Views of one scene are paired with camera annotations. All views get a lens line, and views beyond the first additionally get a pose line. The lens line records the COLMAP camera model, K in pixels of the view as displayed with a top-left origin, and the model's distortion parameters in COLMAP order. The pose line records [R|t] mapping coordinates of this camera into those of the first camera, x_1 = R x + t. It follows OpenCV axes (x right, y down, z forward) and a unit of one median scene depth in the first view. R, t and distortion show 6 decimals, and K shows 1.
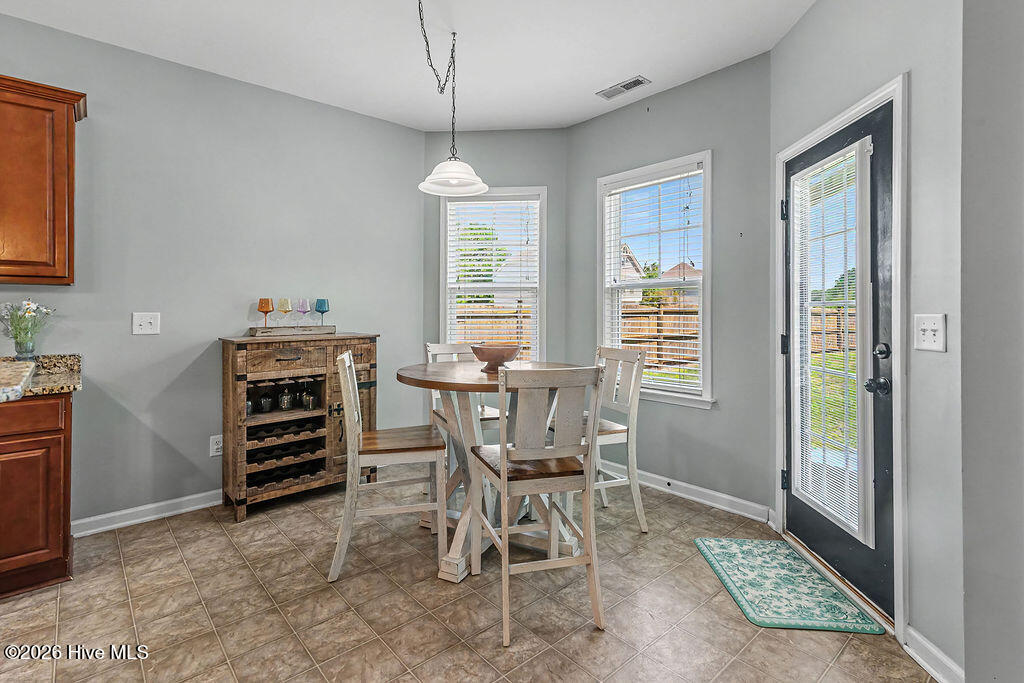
lens RADIAL K [[491.1, 0, 512.3], [0, 491.1, 312.6], [0, 0, 1]] dist [0.017717, 0.000155]
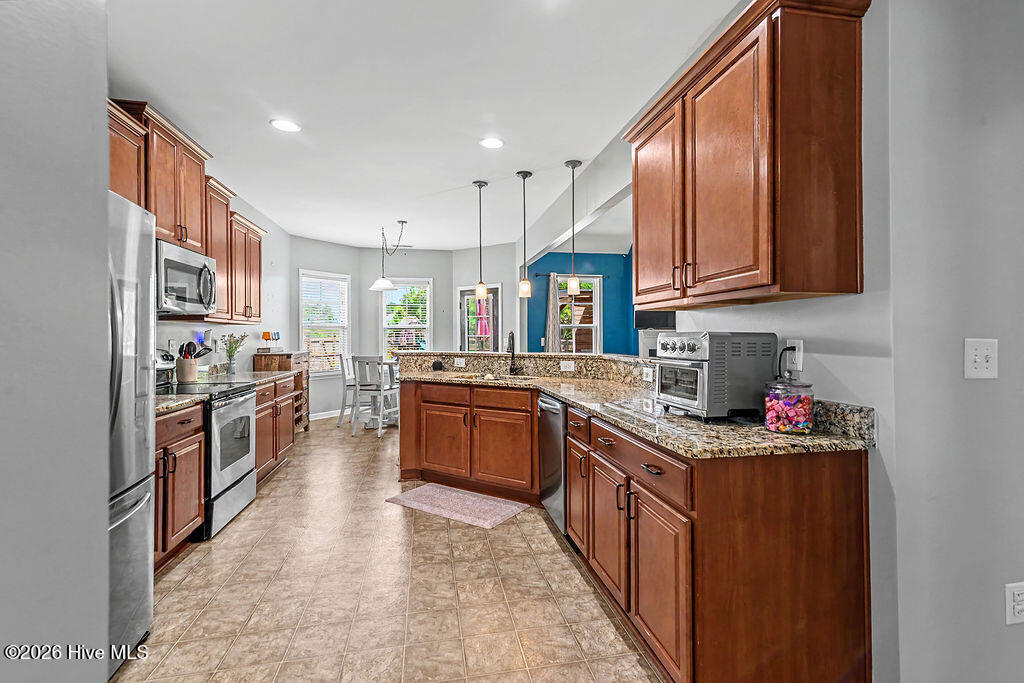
lens RADIAL K [[472.5, 0, 512.0], [0, 472.5, 341.5], [0, 0, 1]] dist [0.113363, 0.000005]
pose [[0.513158, -0.006240, 0.858272, -0.585063], [0.002245, 0.999980, 0.005928, 0.000012], [-0.858291, -0.001115, 0.513162, 0.048735]]
